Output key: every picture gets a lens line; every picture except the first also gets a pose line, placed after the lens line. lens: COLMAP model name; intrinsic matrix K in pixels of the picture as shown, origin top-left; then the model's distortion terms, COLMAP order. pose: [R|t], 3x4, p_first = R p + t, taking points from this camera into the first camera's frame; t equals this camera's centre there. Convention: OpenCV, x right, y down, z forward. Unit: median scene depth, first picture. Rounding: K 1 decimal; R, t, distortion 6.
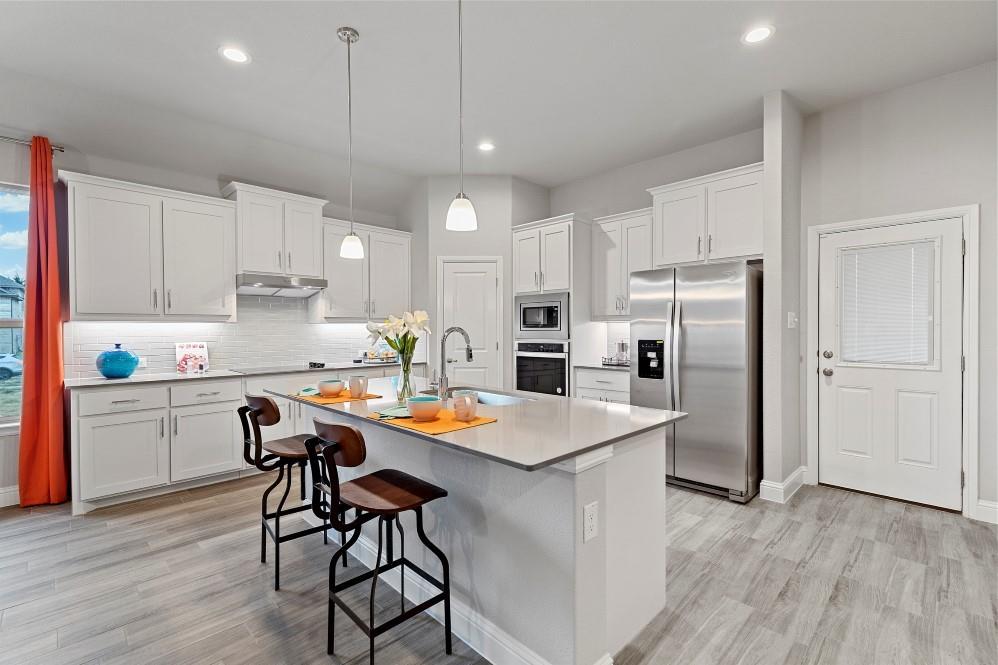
lens RADIAL K [[448.4, 0, 498.8], [0, 448.4, 329.3], [0, 0, 1]] dist [0.005792, -0.001235]
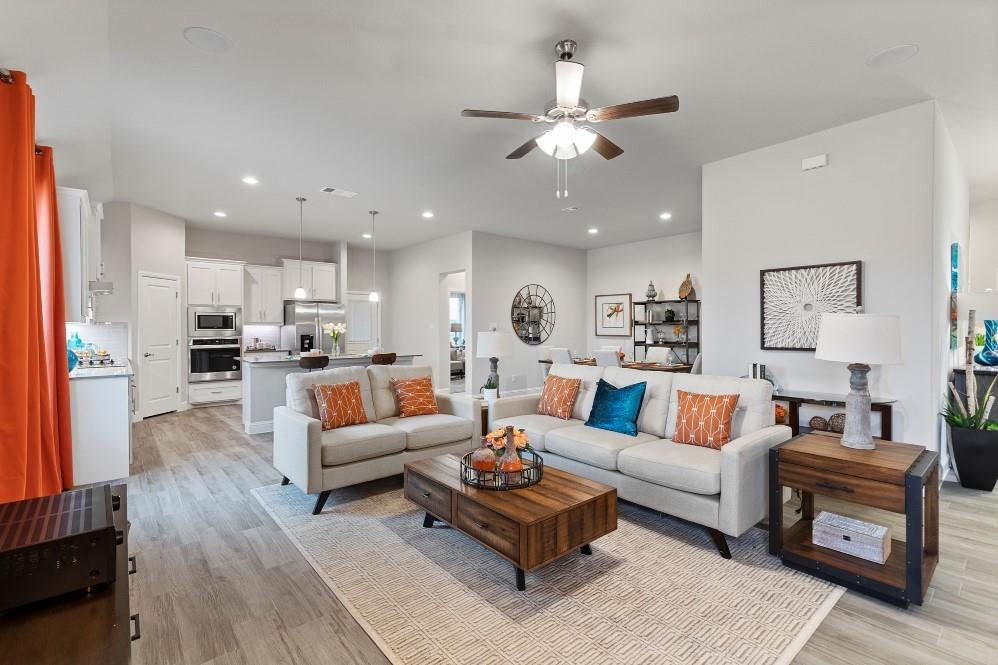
lens RADIAL K [[448.4, 0, 504.3], [0, 448.4, 329.4], [0, 0, 1]] dist [0.005792, -0.001235]
pose [[0.057189, 0.001268, 0.998363, -1.545102], [0.002269, 0.999996, -0.001400, 0.002813], [-0.998361, 0.002345, 0.057186, -0.076087]]
